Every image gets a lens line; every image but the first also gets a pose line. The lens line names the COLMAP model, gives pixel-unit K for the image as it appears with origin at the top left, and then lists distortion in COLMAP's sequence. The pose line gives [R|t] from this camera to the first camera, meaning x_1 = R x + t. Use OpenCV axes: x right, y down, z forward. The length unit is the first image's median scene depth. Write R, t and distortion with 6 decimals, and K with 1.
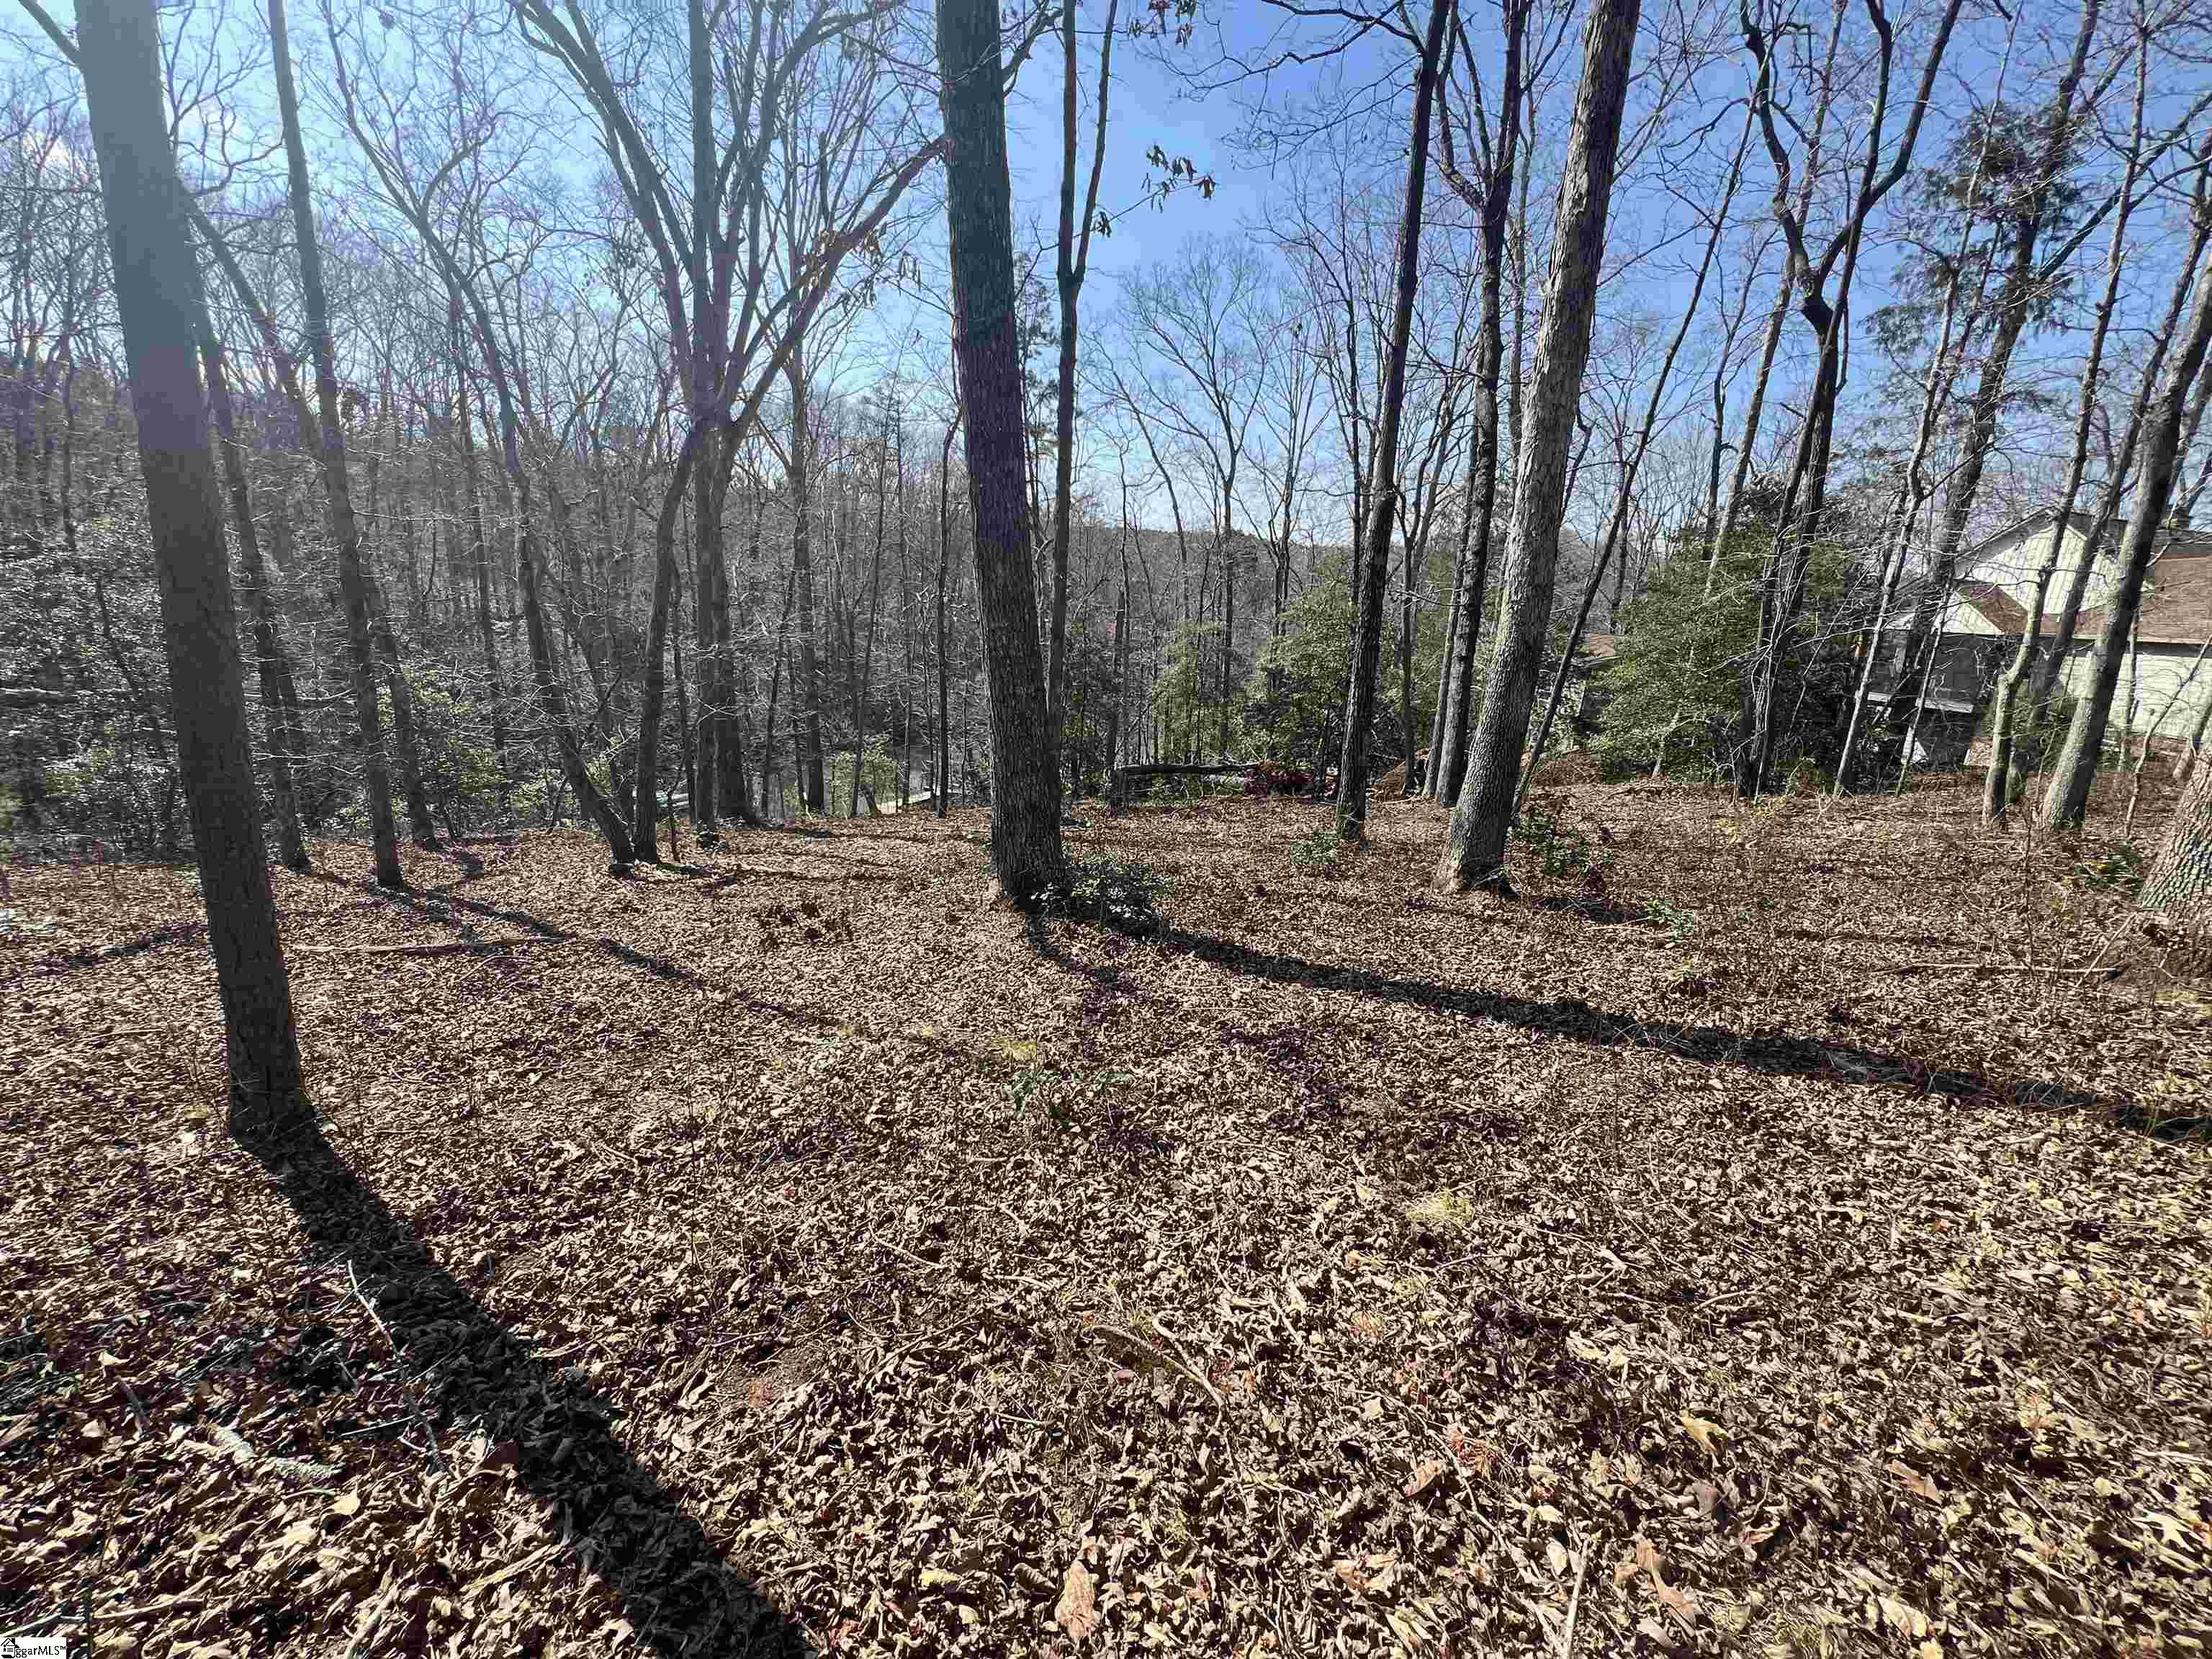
lens RADIAL K [[895.0, 0, 1104.6], [0, 895.0, 825.0], [0, 0, 1]] dist [-0.002995, -0.000488]
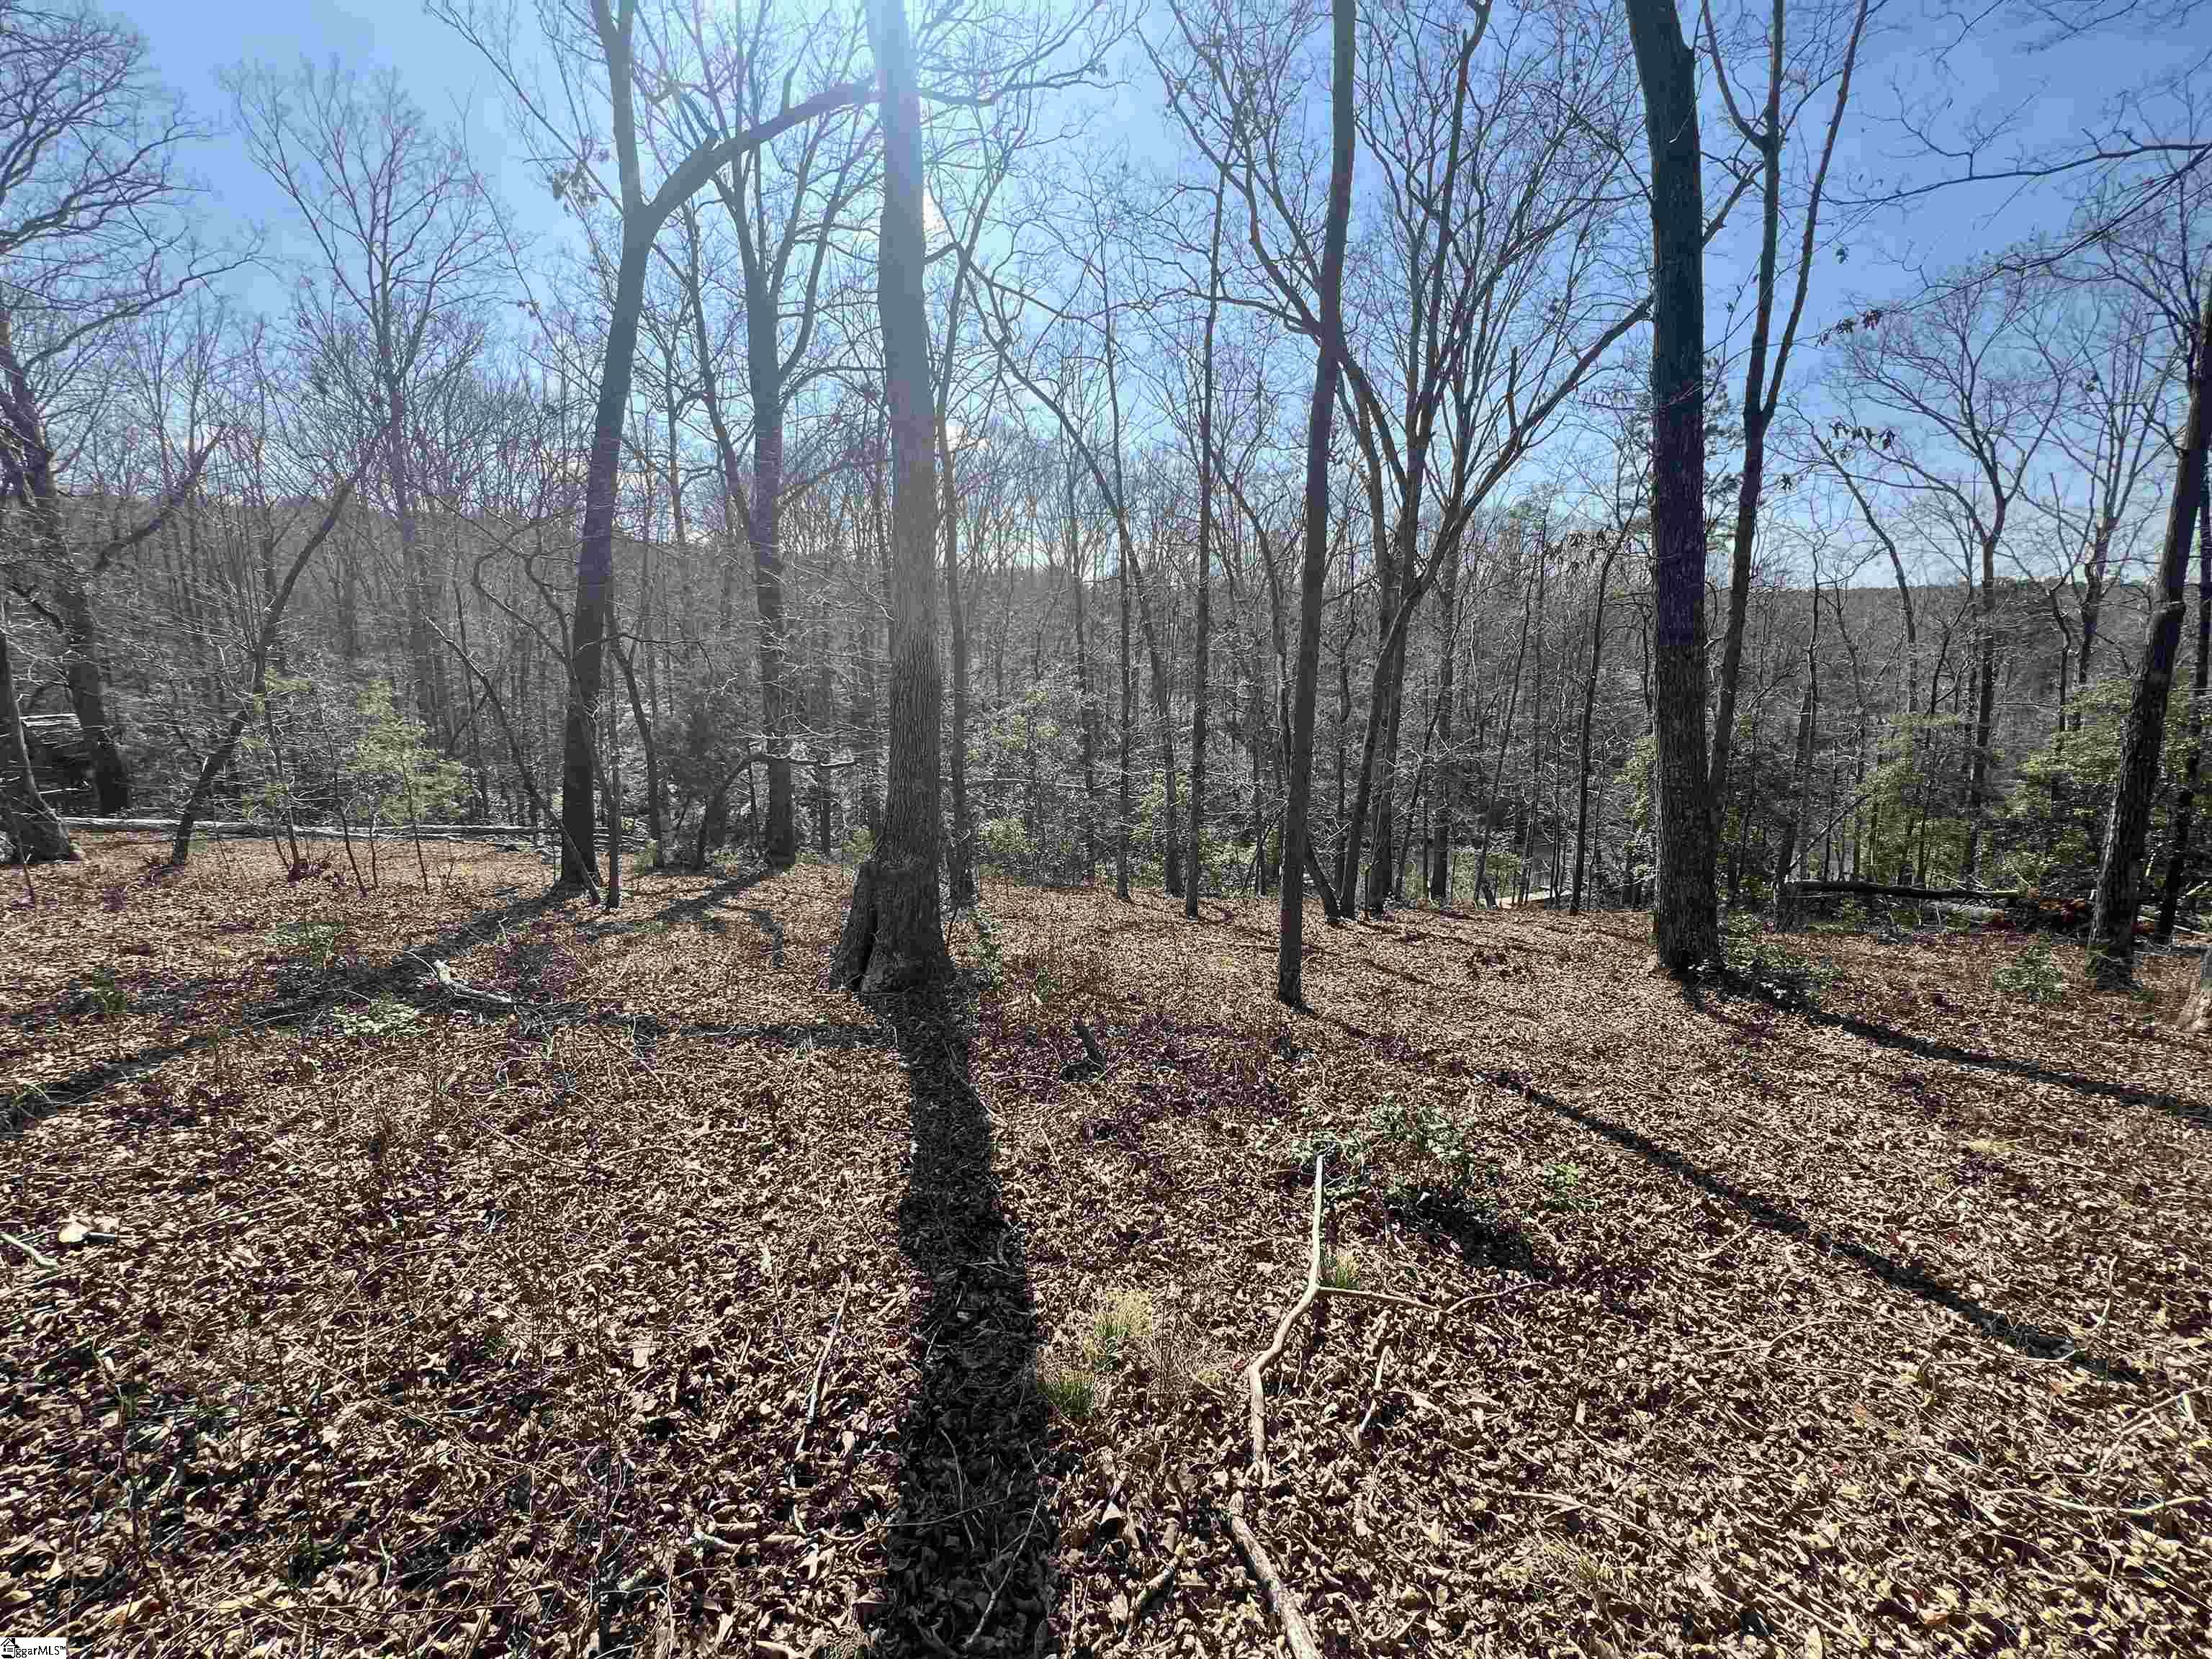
lens RADIAL K [[895.0, 0, 1104.5], [0, 895.0, 832.2], [0, 0, 1]] dist [-0.002995, -0.000488]
pose [[0.796107, 0.050537, -0.603042, 0.009493], [-0.106436, 0.992666, -0.057323, 0.028990], [0.595723, 0.109820, 0.795647, -0.332445]]
